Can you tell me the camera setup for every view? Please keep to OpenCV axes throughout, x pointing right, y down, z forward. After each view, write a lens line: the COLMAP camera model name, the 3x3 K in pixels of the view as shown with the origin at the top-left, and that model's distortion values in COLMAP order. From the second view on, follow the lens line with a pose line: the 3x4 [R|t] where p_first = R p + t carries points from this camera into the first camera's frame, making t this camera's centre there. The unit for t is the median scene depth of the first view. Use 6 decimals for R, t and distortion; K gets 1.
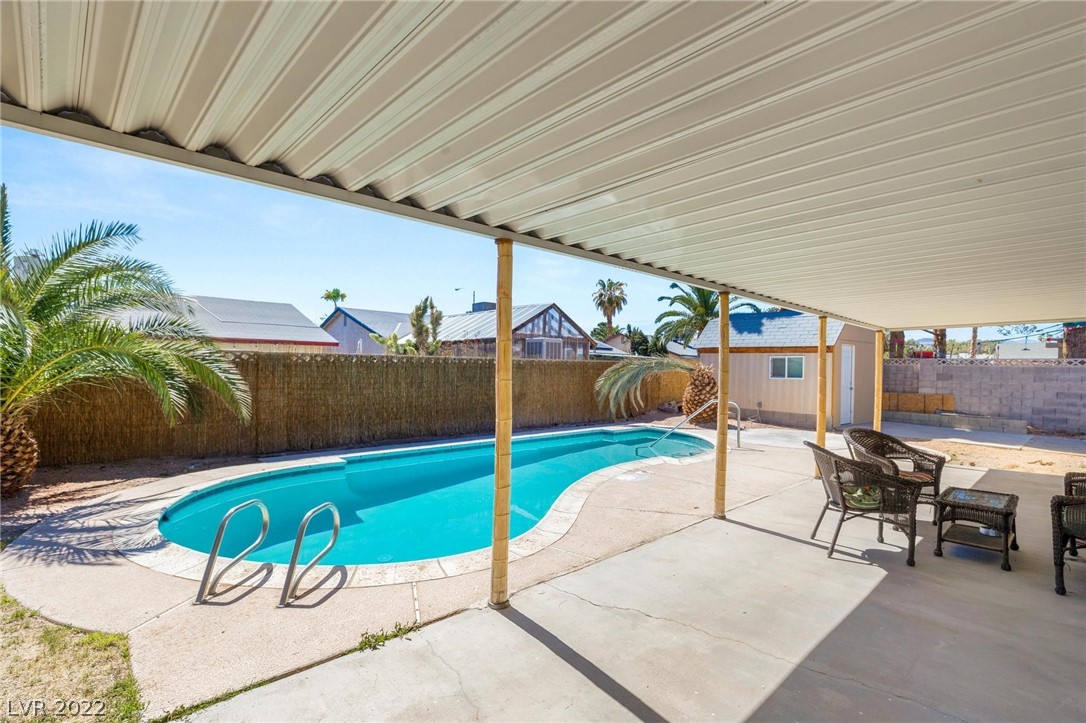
lens RADIAL K [[500.4, 0, 545.5], [0, 500.4, 374.4], [0, 0, 1]] dist [-0.001196, -0.000419]
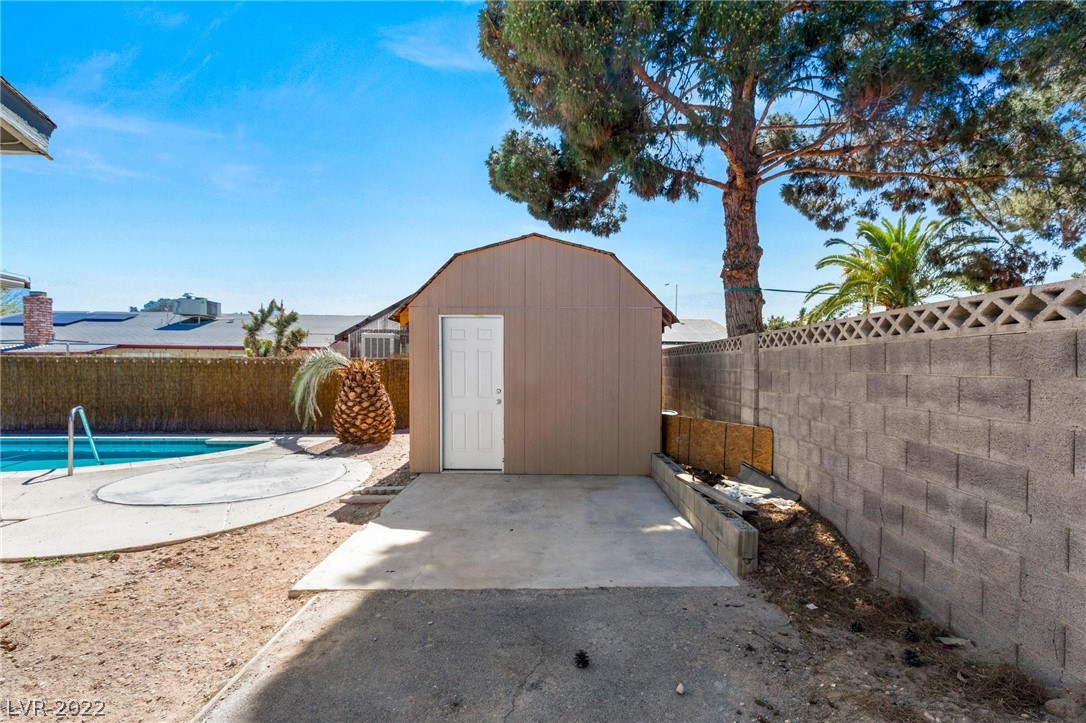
lens RADIAL K [[500.4, 0, 546.6], [0, 500.4, 385.4], [0, 0, 1]] dist [-0.001196, -0.000419]
pose [[0.766796, 0.013563, -0.641747, 1.040587], [-0.005510, 0.999879, 0.014548, 0.004764], [0.641867, -0.007619, 0.766778, 0.689759]]
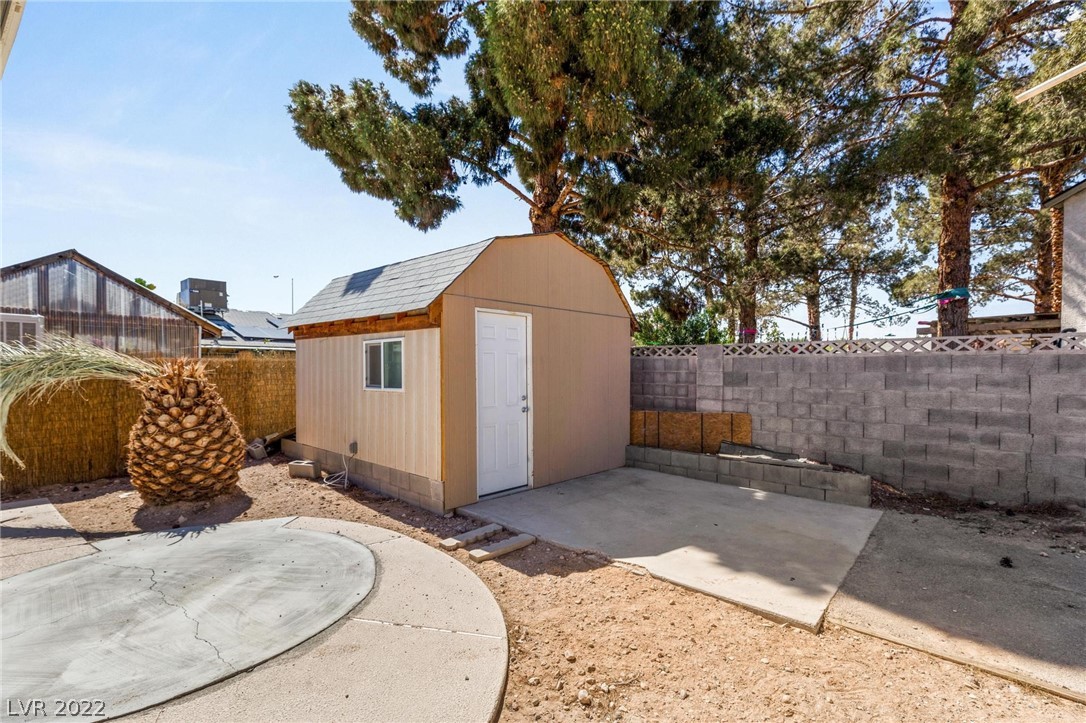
lens RADIAL K [[500.4, 0, 543.3], [0, 500.4, 379.7], [0, 0, 1]] dist [-0.001196, -0.000419]
pose [[0.990371, -0.019467, 0.137062, 0.605207], [0.018489, 0.999794, 0.008402, -0.002453], [-0.137197, -0.005787, 0.990527, 0.588023]]
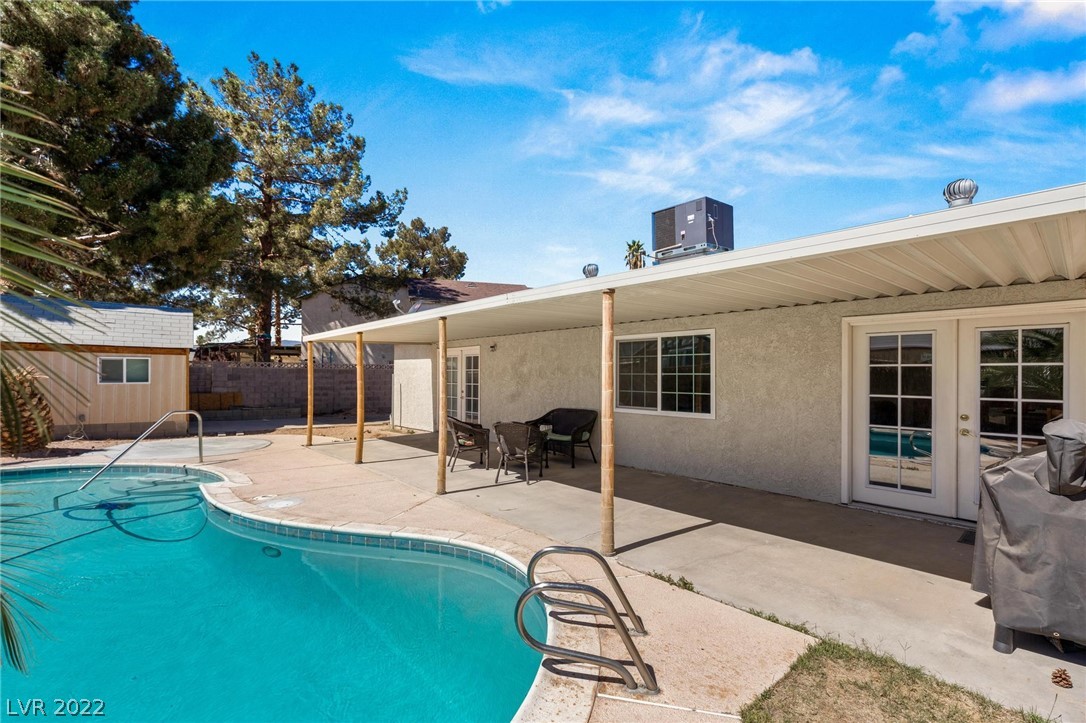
lens RADIAL K [[500.4, 0, 538.8], [0, 500.4, 373.3], [0, 0, 1]] dist [-0.001196, -0.000419]
pose [[0.037382, -0.014123, 0.999201, -0.375025], [0.009967, 0.999856, 0.013760, -0.014893], [-0.999251, 0.009445, 0.037517, 0.288805]]
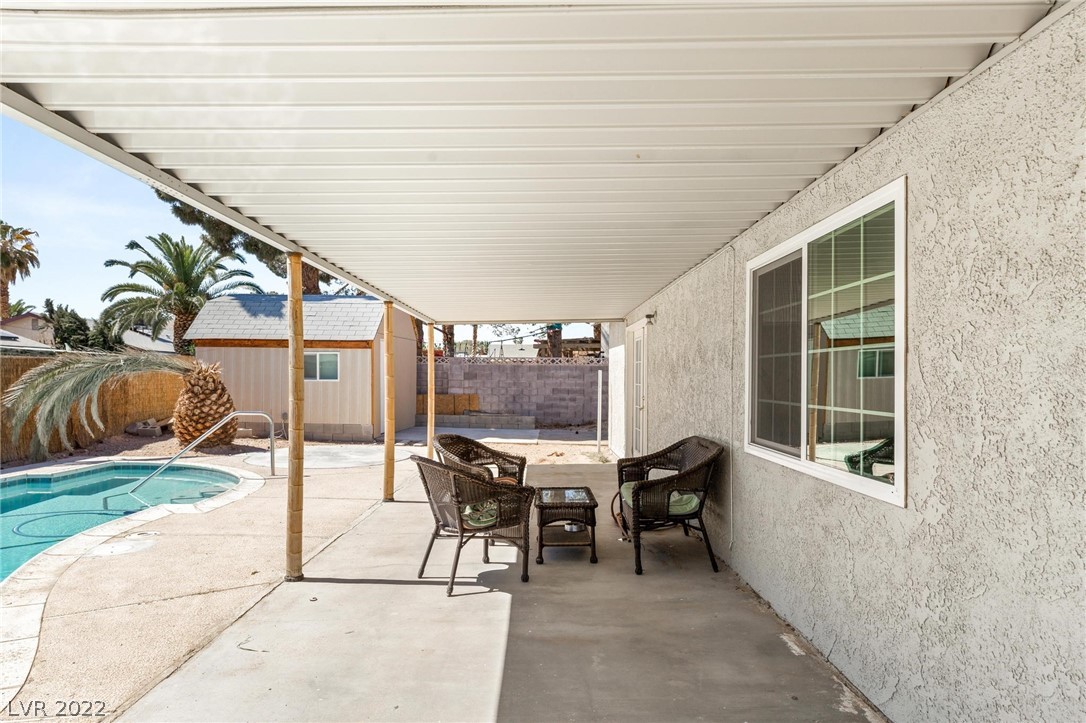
lens RADIAL K [[649.2, 0, 540.7], [0, 649.2, 382.7], [0, 0, 1]] dist [-0.000445, -0.001598]
pose [[0.680109, -0.021082, 0.732807, -0.029415], [0.016073, 0.999775, 0.013846, 0.003245], [-0.732934, 0.002362, 0.680295, 0.057472]]
